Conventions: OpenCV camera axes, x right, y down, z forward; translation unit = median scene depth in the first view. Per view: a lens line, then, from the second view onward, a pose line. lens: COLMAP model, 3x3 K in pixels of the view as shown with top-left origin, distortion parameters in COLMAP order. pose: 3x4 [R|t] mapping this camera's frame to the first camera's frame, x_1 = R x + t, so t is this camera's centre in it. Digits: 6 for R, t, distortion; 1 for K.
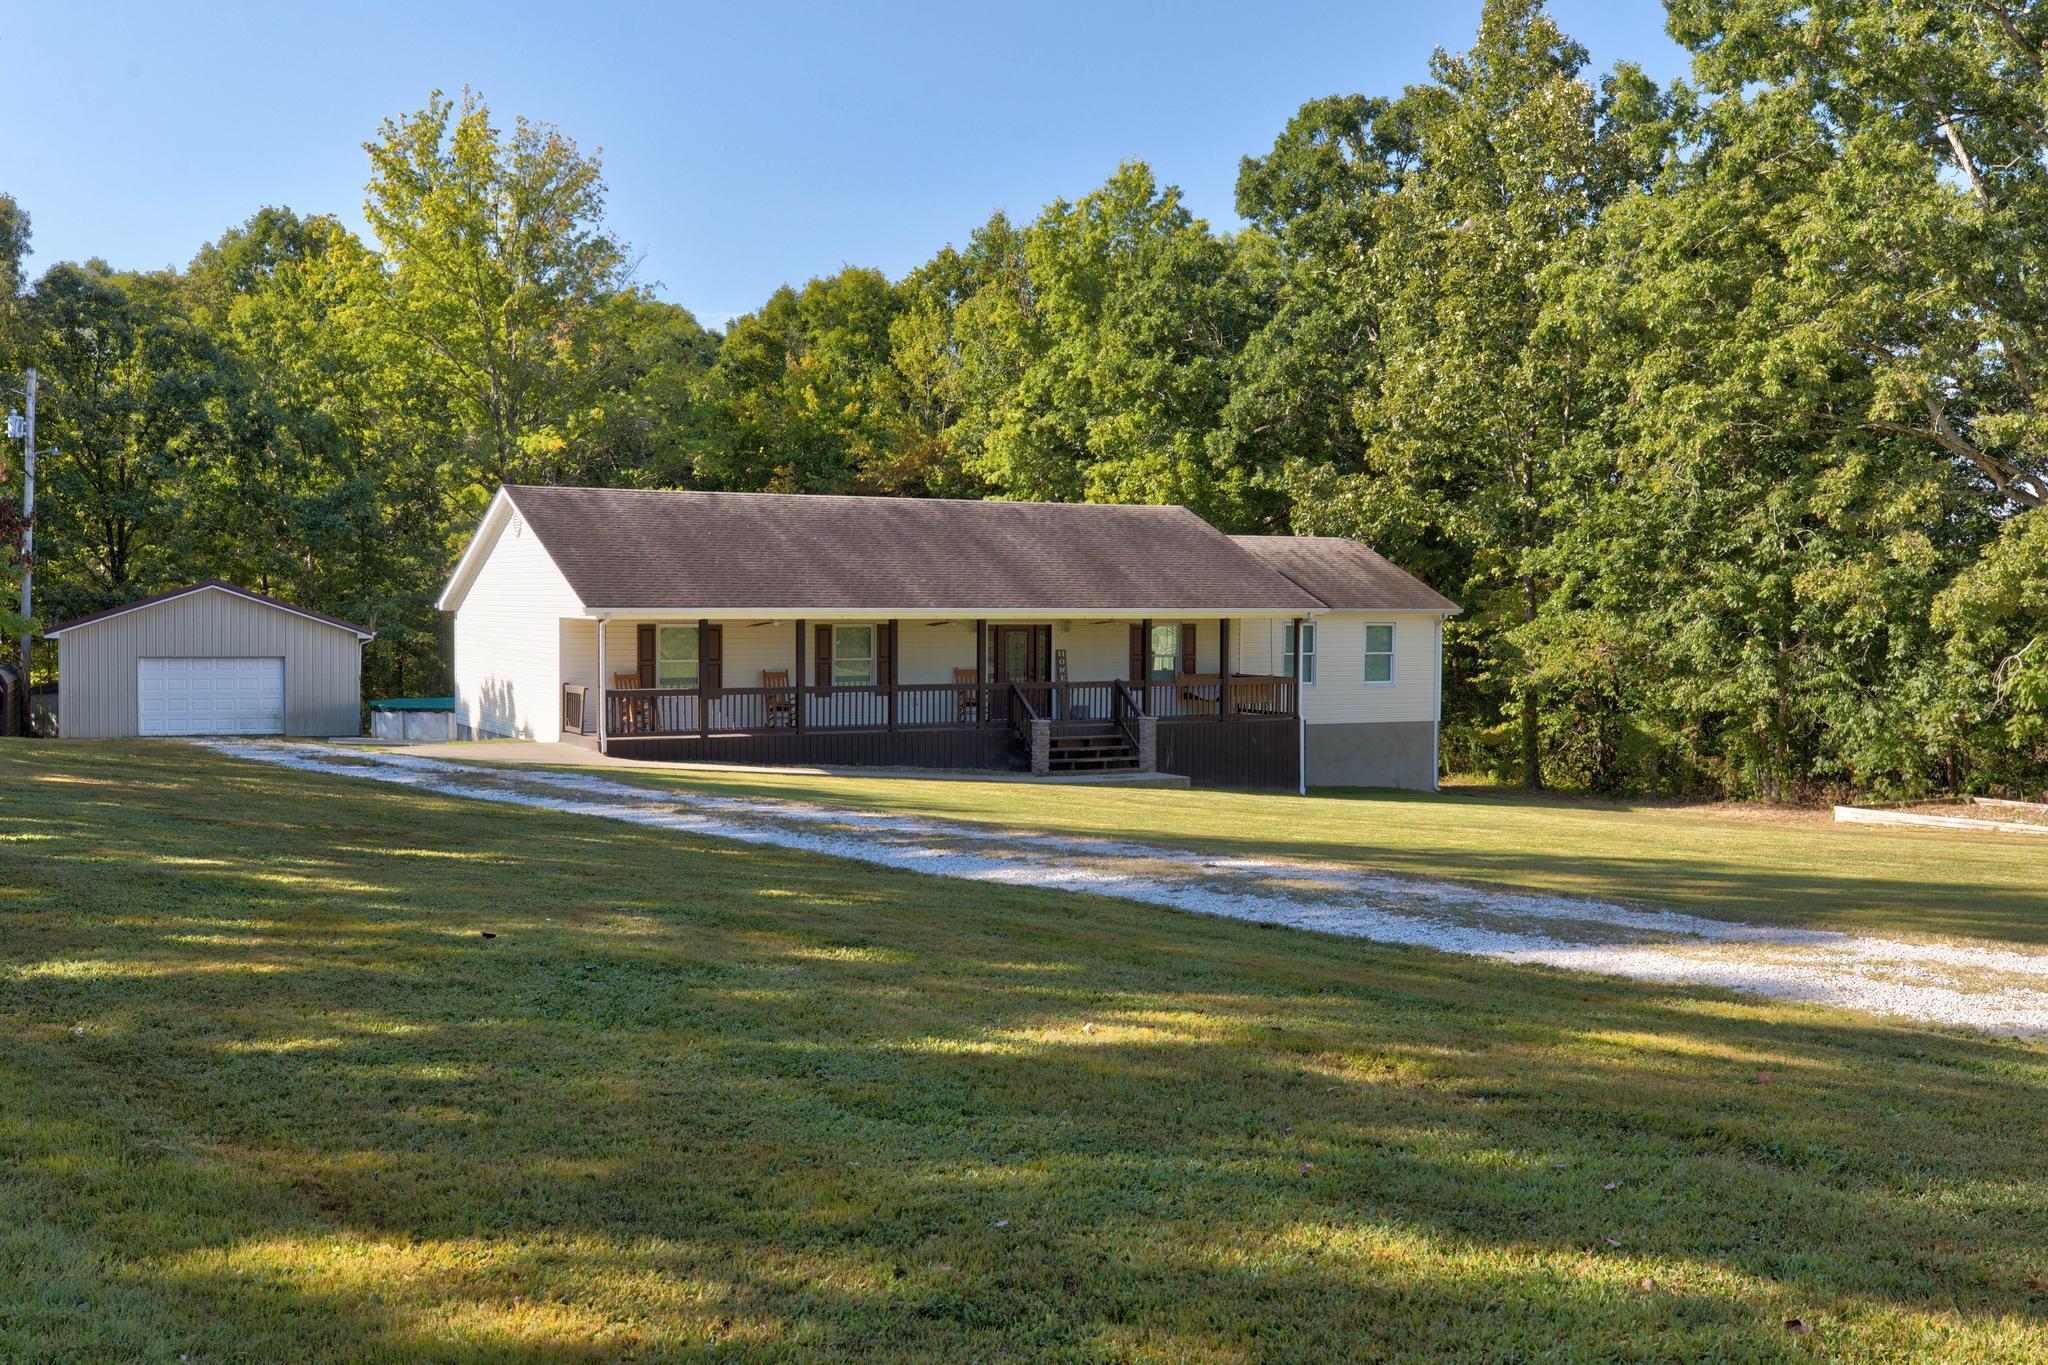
lens RADIAL K [[2036.7, 0, 1024.0], [0, 2036.7, 682.5], [0, 0, 1]] dist [0.000705, -0.000185]
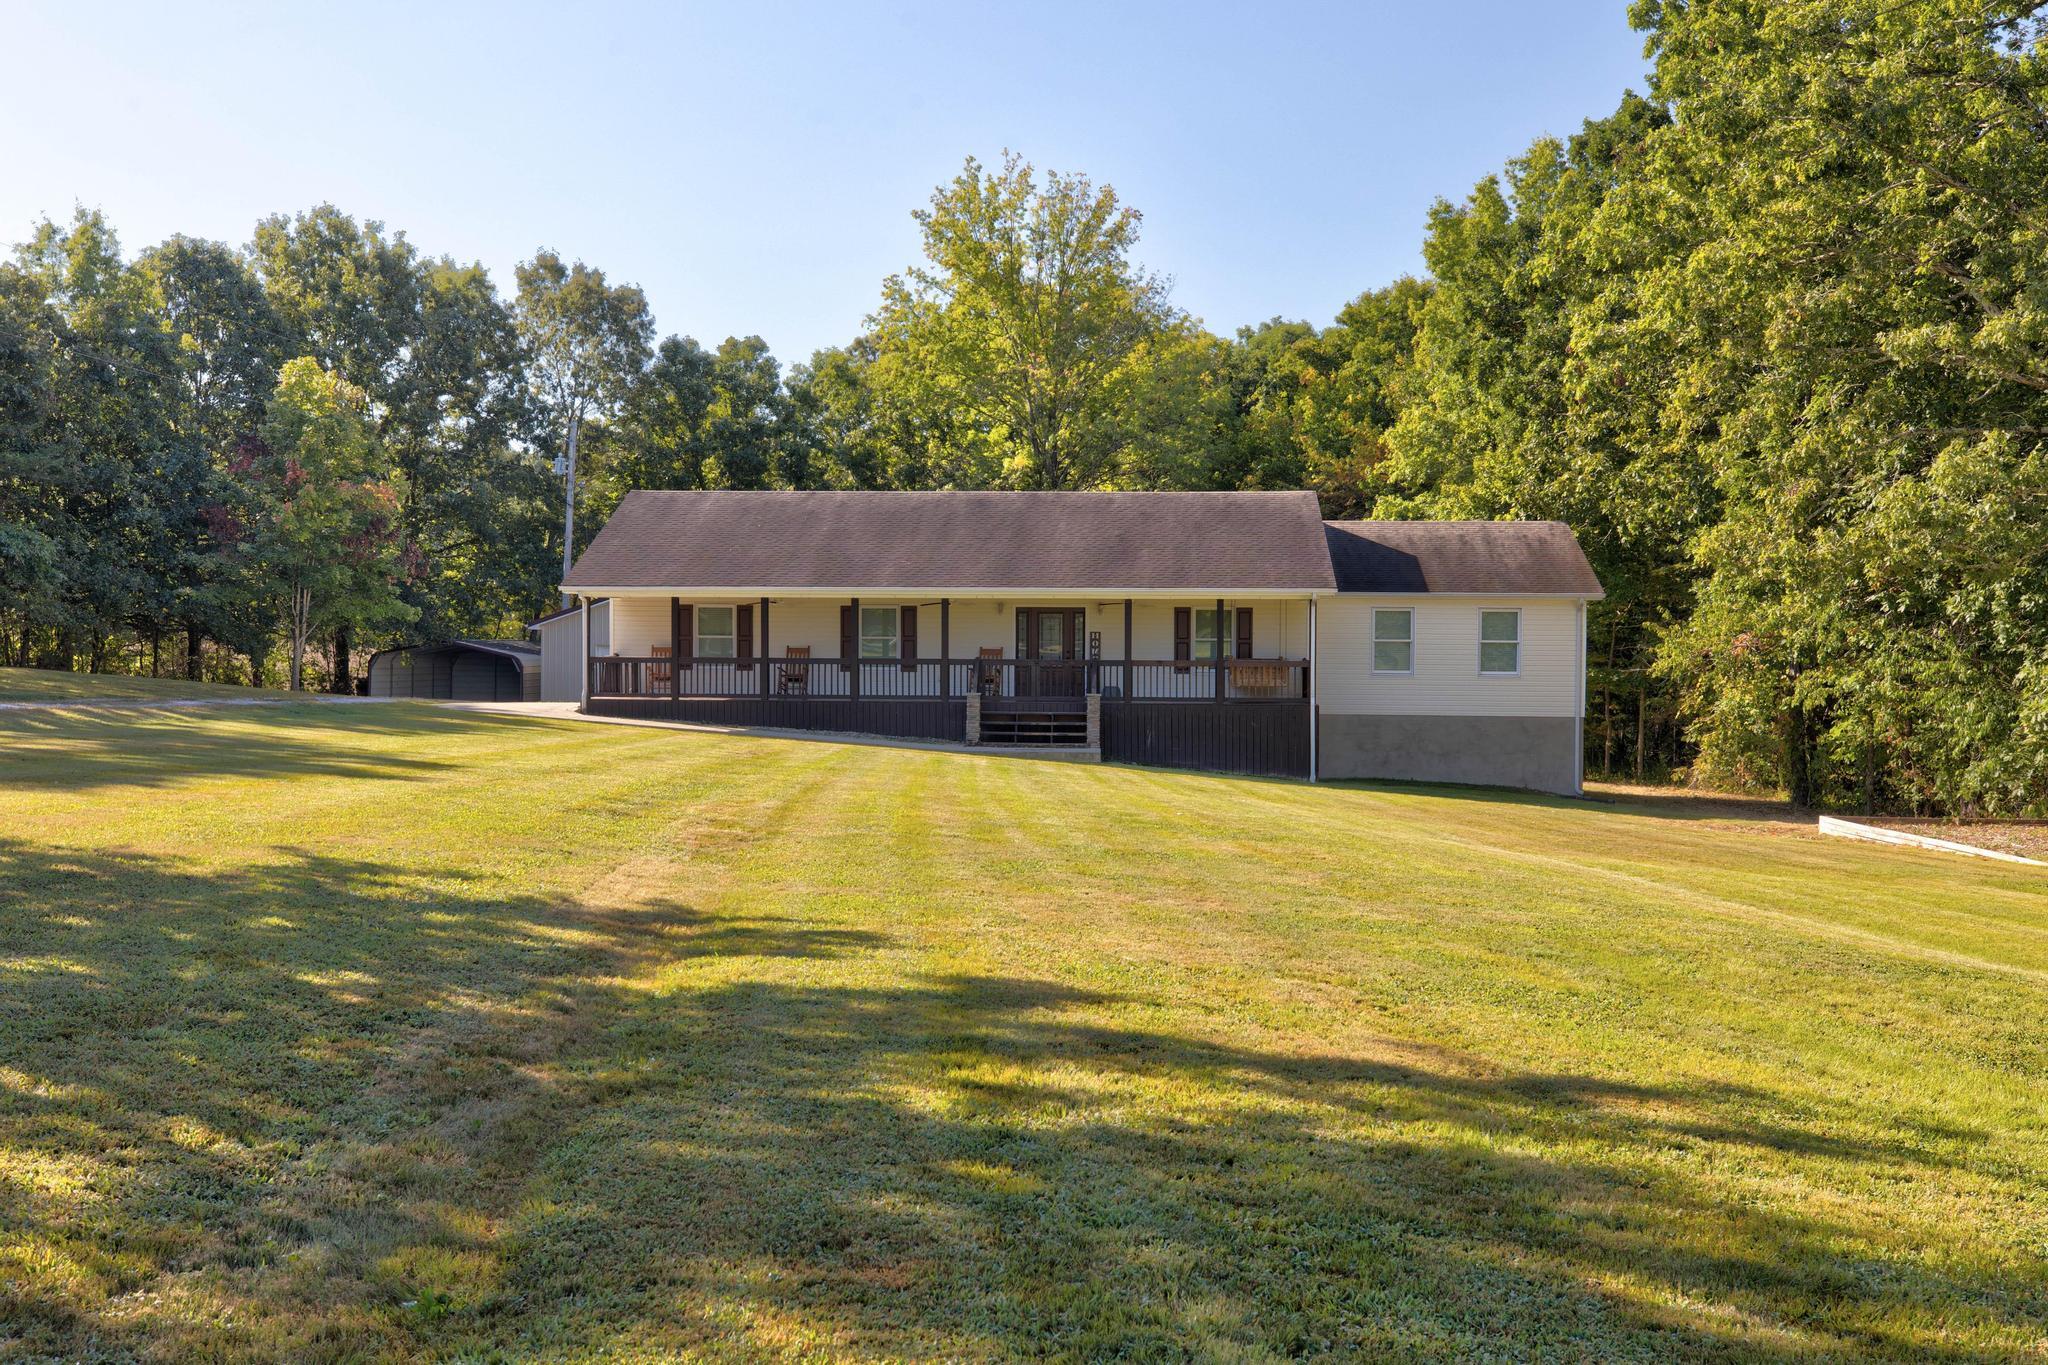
lens RADIAL K [[1983.8, 0, 1024.0], [0, 1983.8, 682.5], [0, 0, 1]] dist [-0.000177, 0.017755]
pose [[0.841943, 0.014799, -0.539364, 0.530236], [-0.024104, 0.999657, -0.010198, 0.020631], [0.539028, 0.021587, 0.842011, 0.138625]]
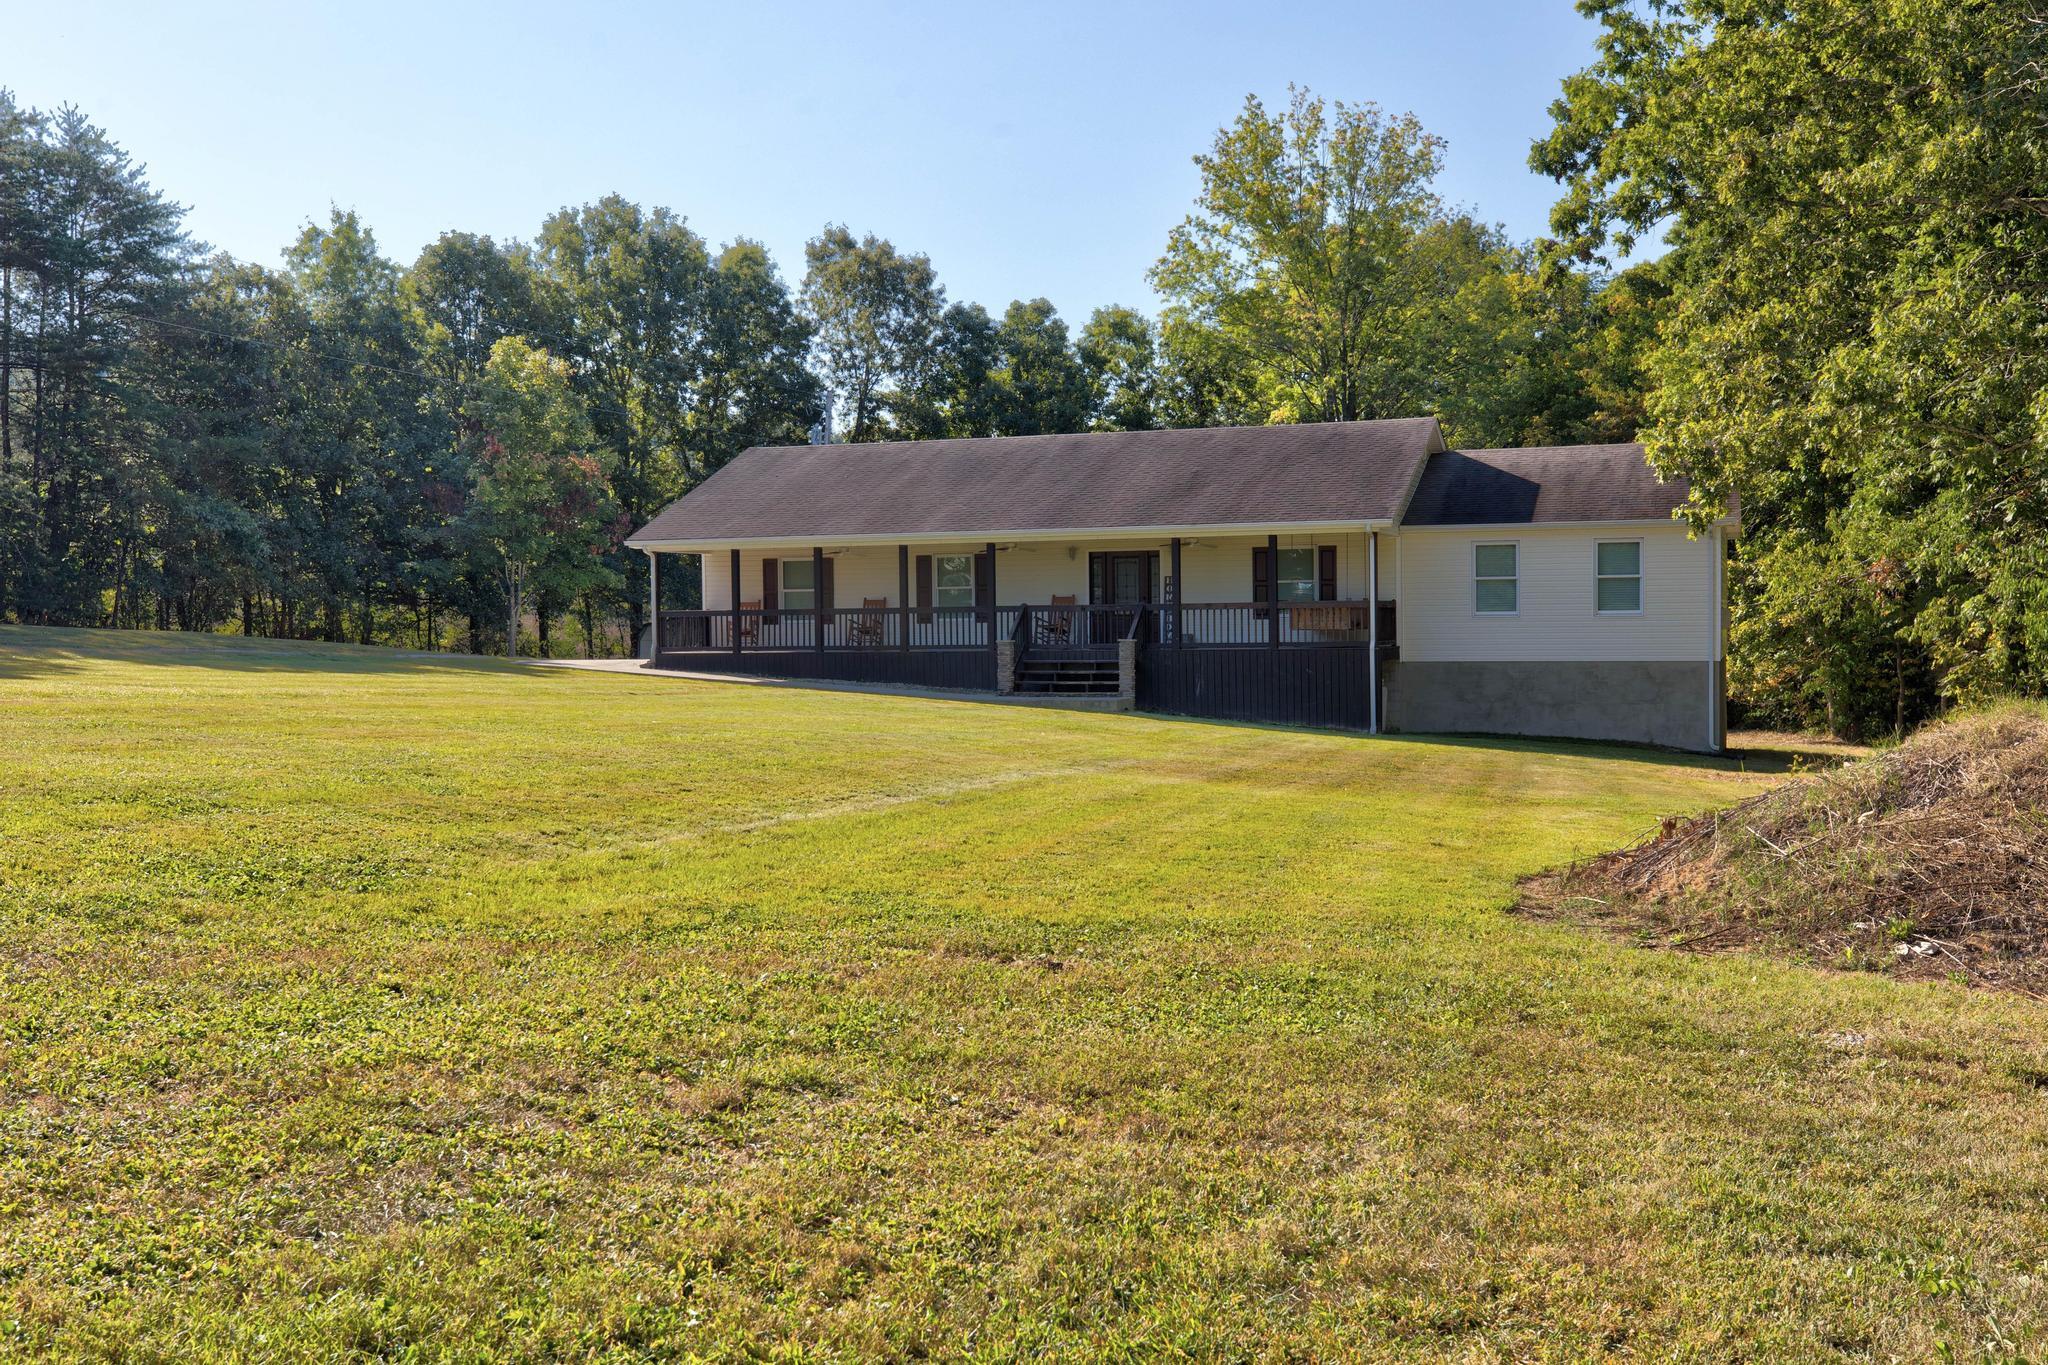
lens RADIAL K [[2036.7, 0, 1024.0], [0, 2036.7, 682.5], [0, 0, 1]] dist [0.000705, -0.000185]
pose [[0.658663, 0.009750, -0.752375, 0.697438], [-0.016613, 0.999861, -0.001586, 0.036868], [0.752254, 0.013543, 0.658734, 0.318091]]
